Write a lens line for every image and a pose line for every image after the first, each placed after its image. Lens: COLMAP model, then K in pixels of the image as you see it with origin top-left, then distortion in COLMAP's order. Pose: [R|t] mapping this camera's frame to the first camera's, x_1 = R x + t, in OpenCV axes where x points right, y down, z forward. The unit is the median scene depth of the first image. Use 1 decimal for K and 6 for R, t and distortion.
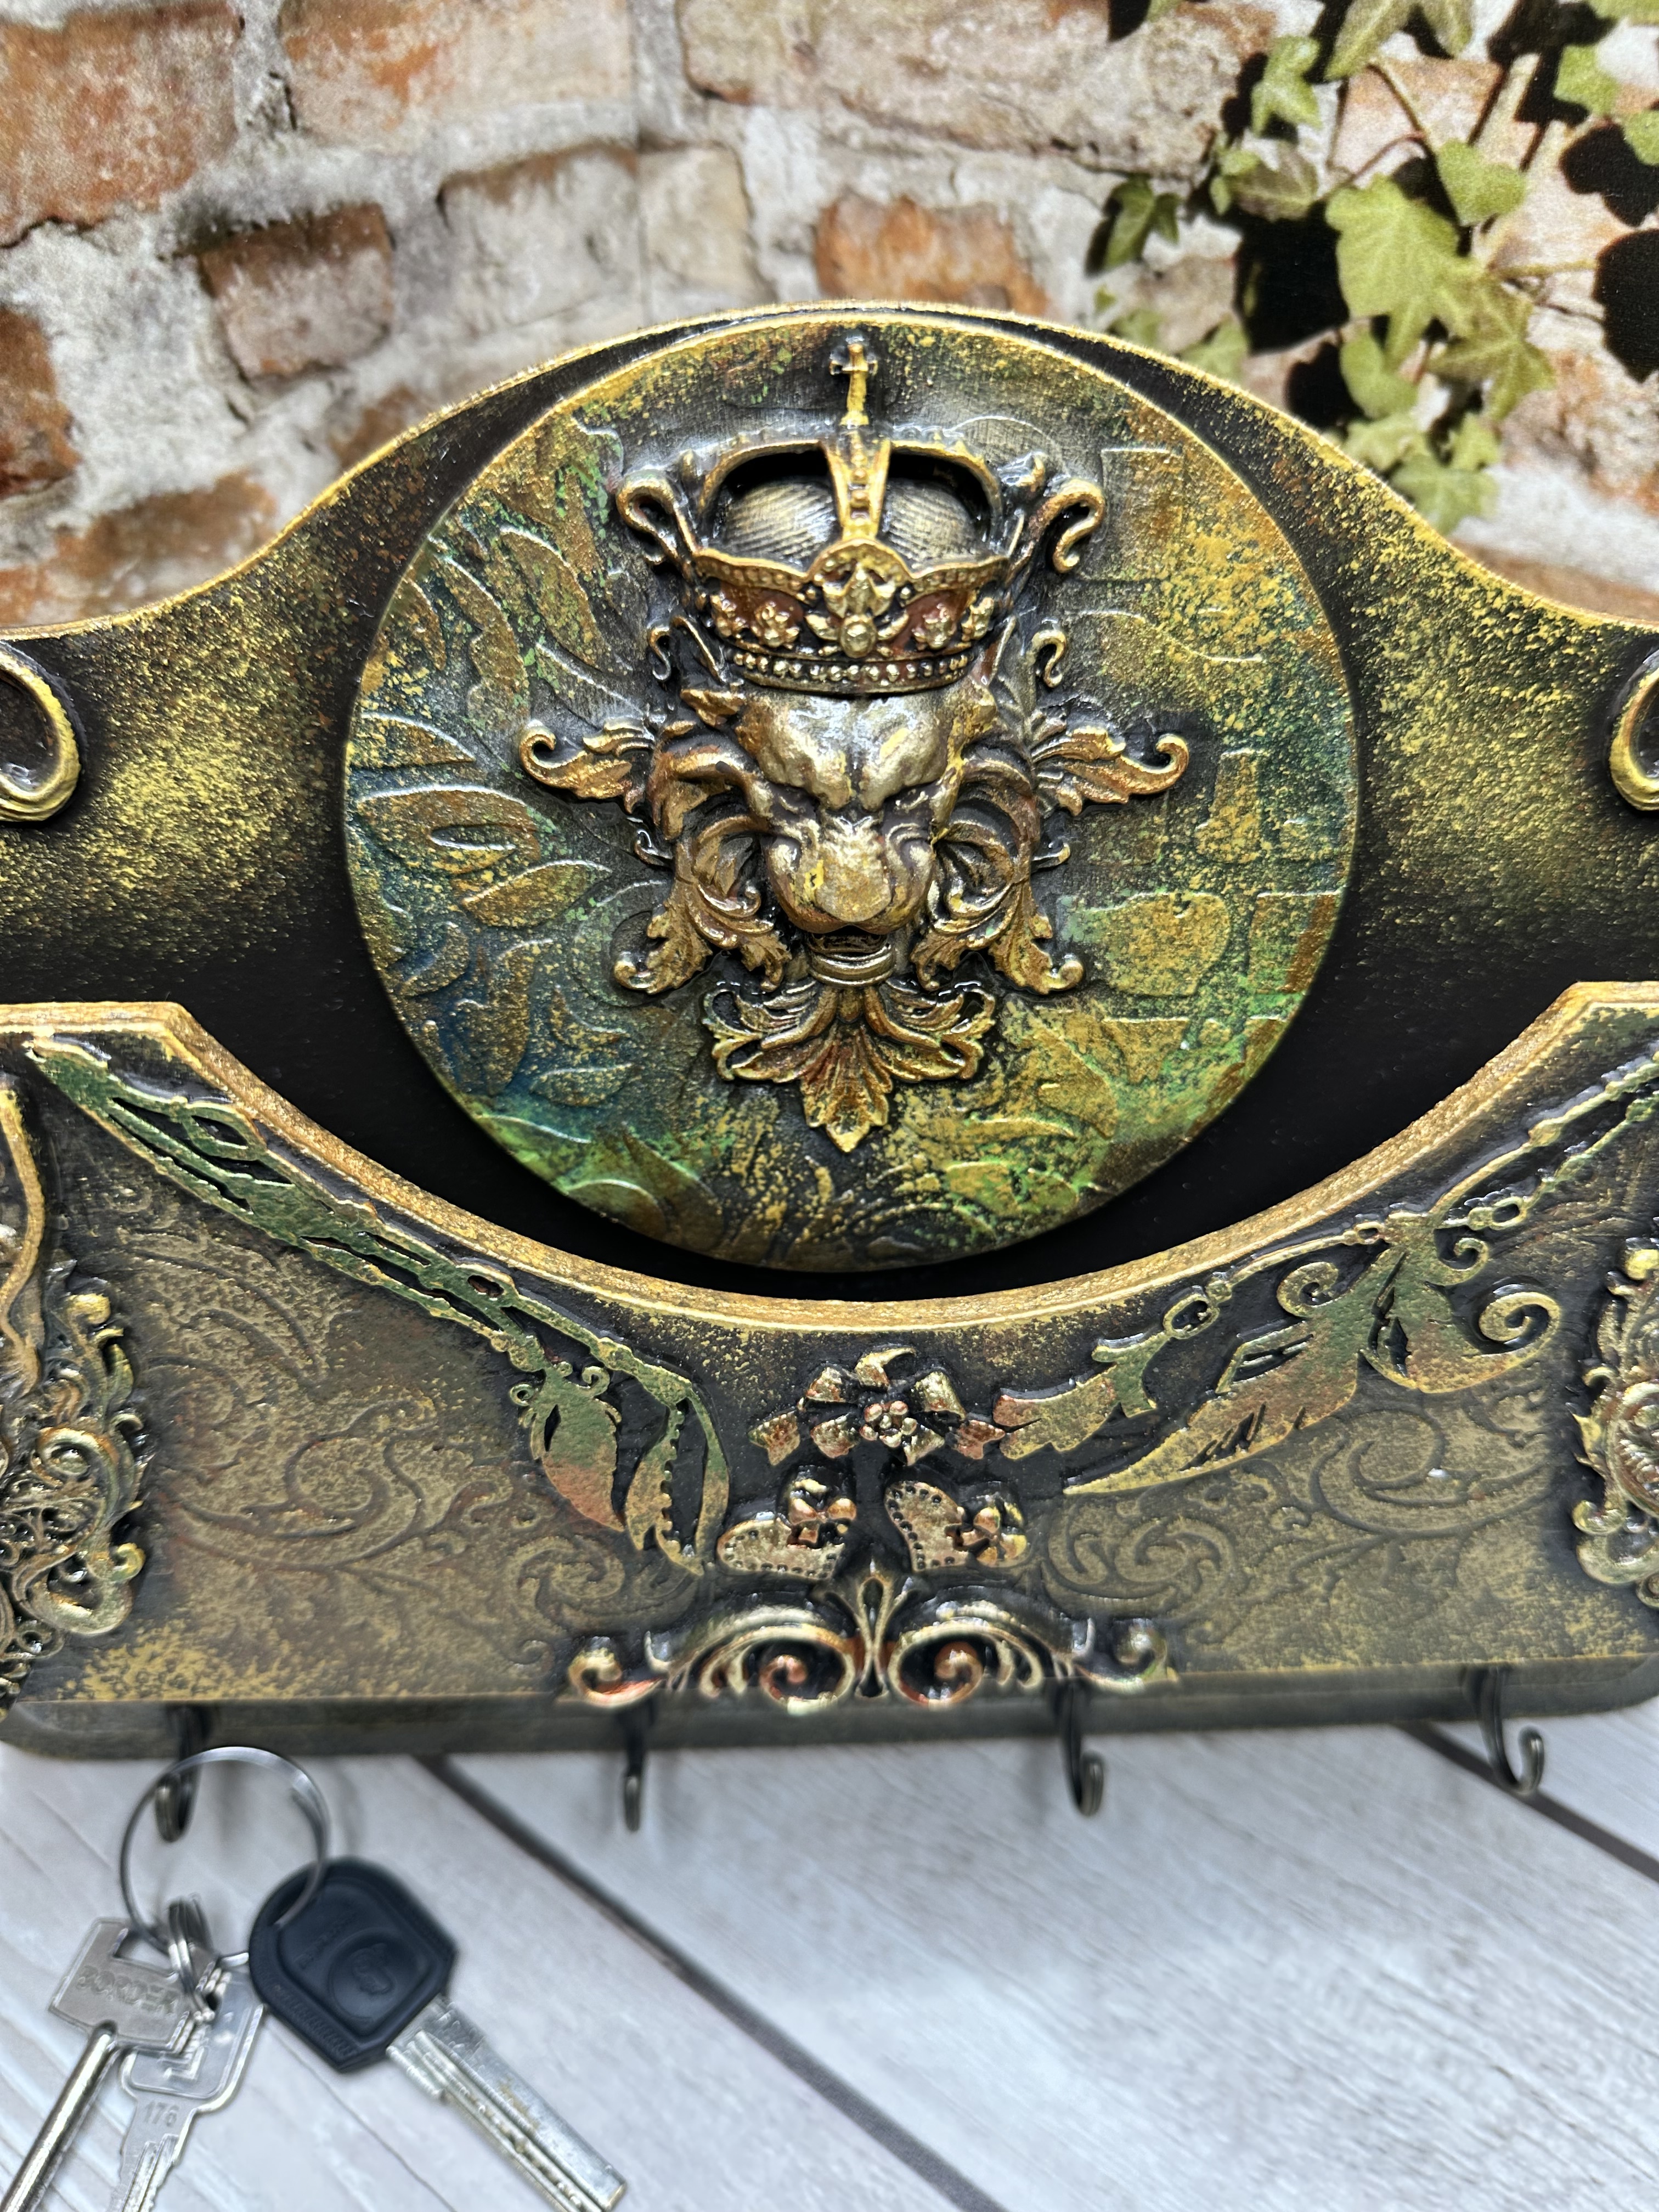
lens RADIAL K [[1673.7, 0, 842.7], [0, 1673.7, 1093.8], [0, 0, 1]] dist [-0.038353, -0.002738]
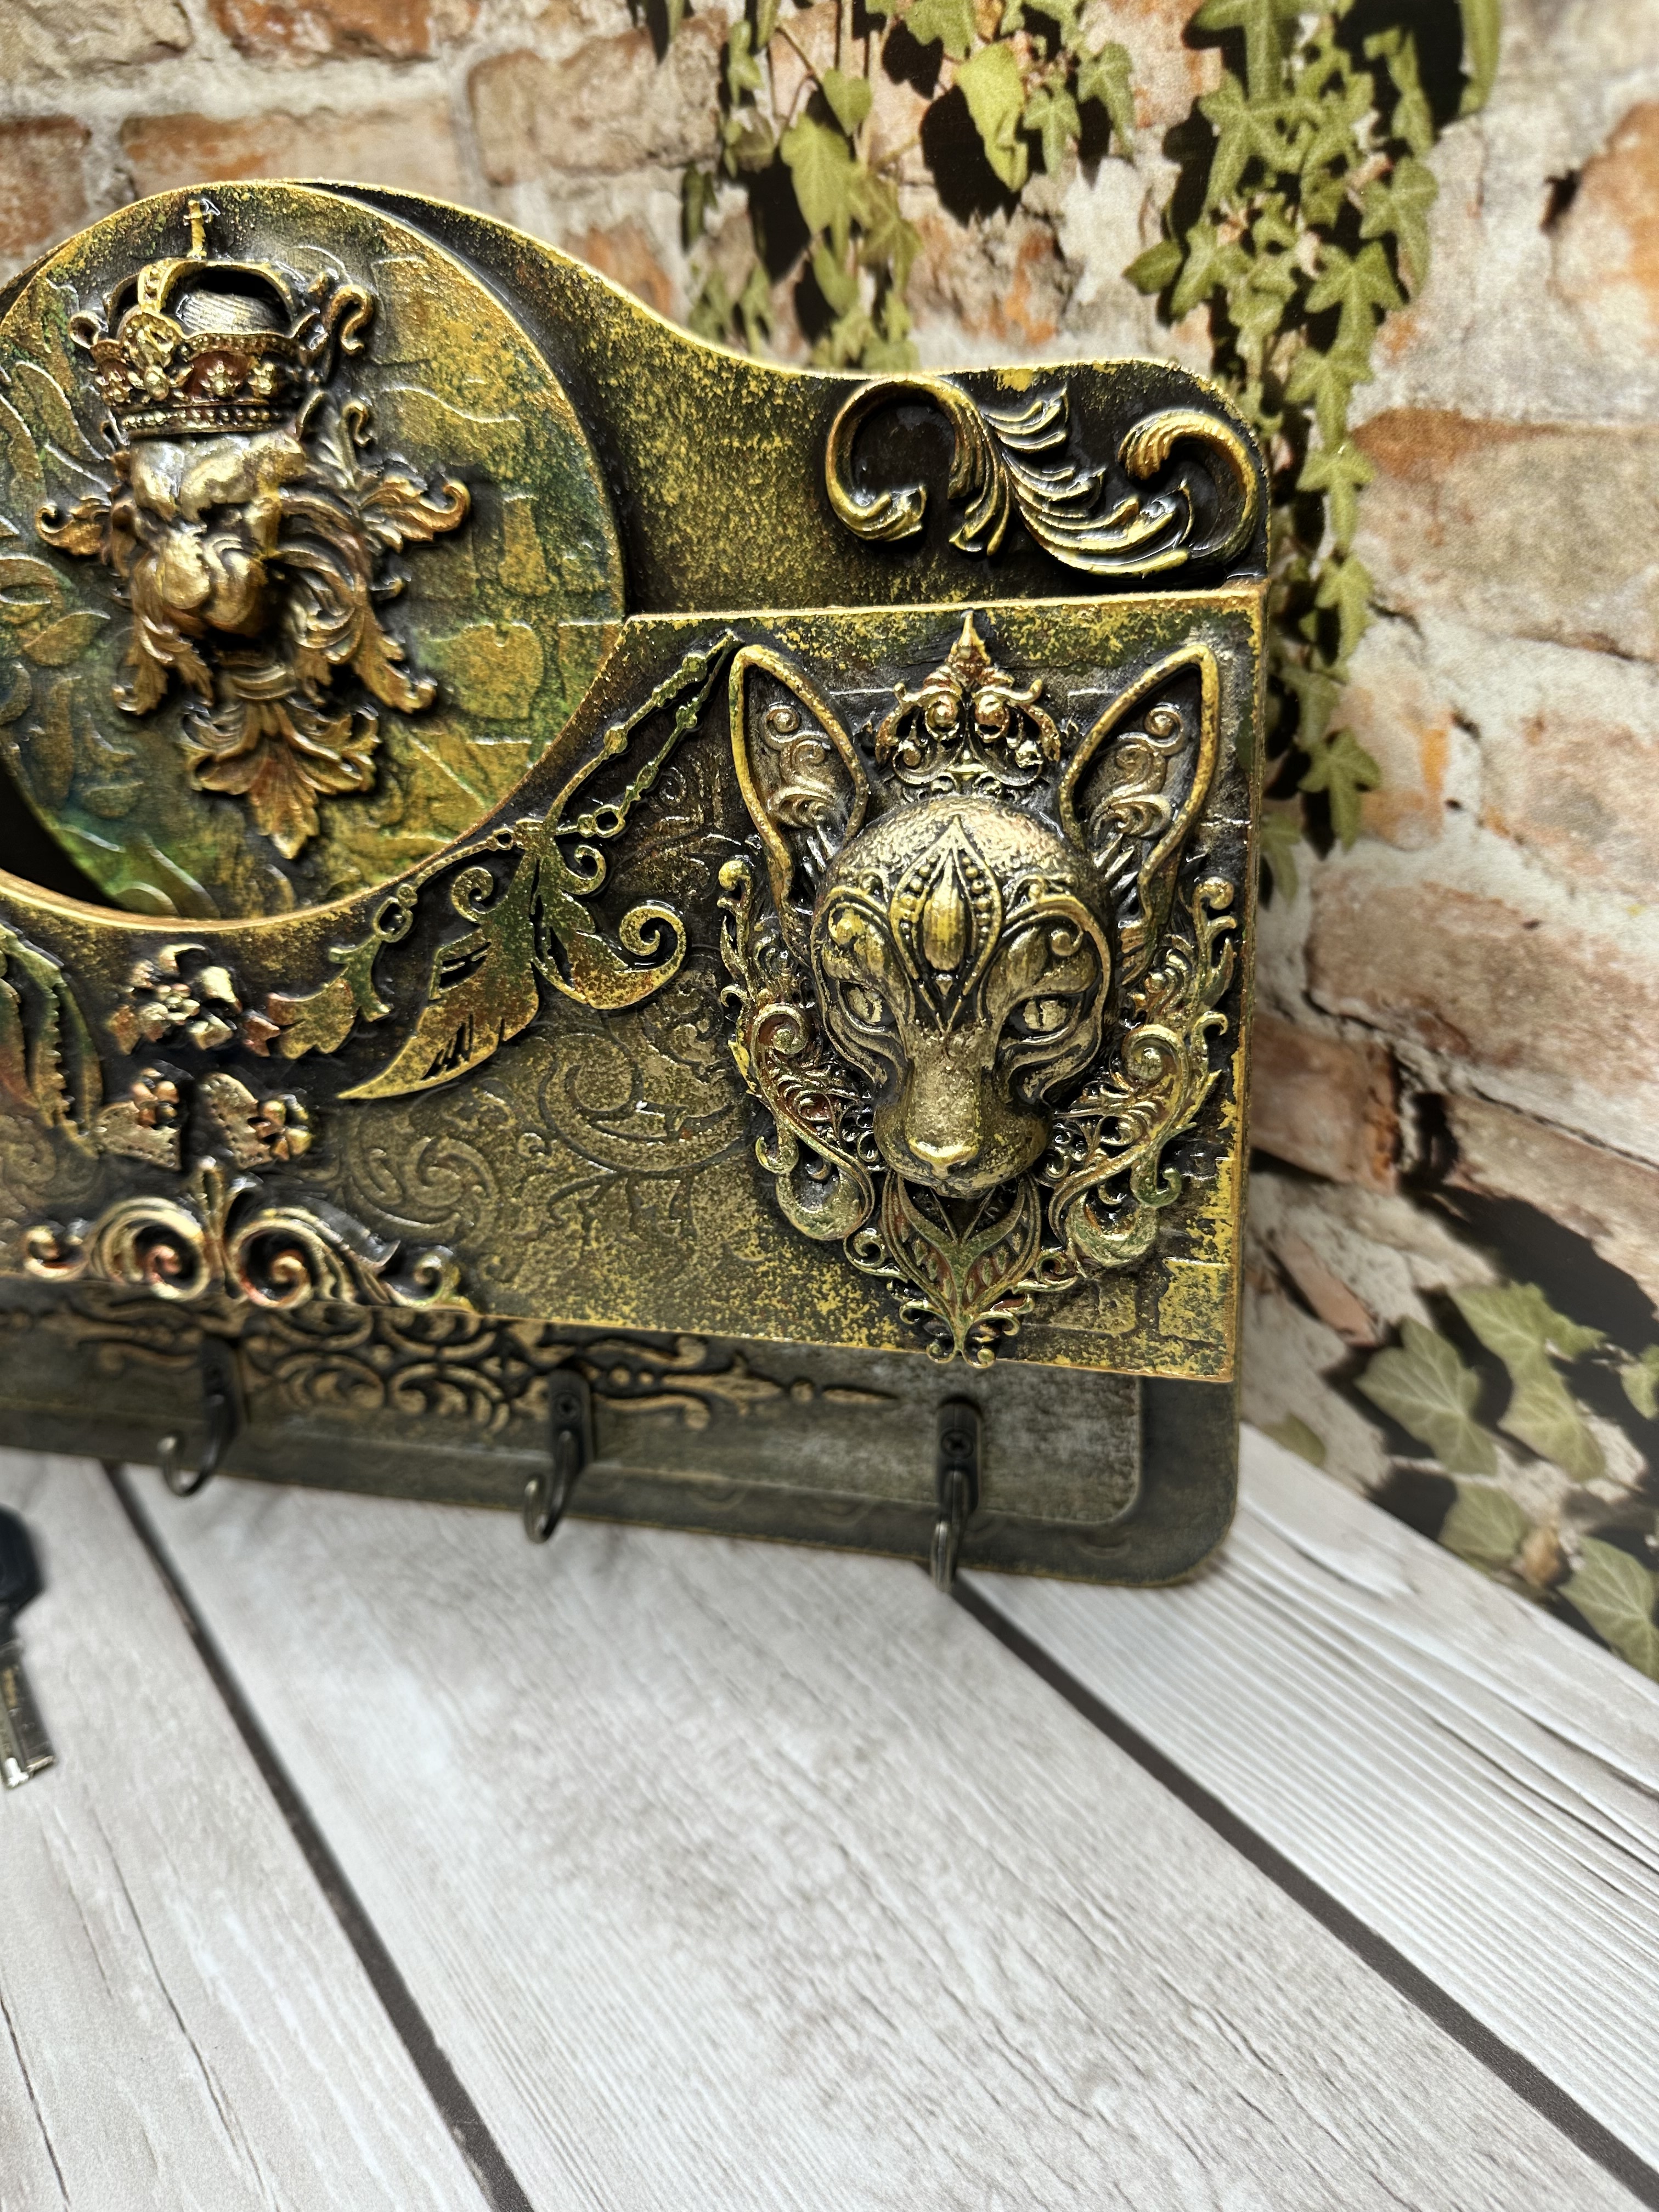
lens RADIAL K [[1681.0, 0, 828.6], [0, 1681.0, 1087.3], [0, 0, 1]] dist [-0.033128, -0.002537]
pose [[0.946335, 0.046937, -0.319761, 0.770206], [-0.107242, 0.978944, -0.173686, 0.367226], [0.304876, 0.198657, 0.931443, -0.008693]]
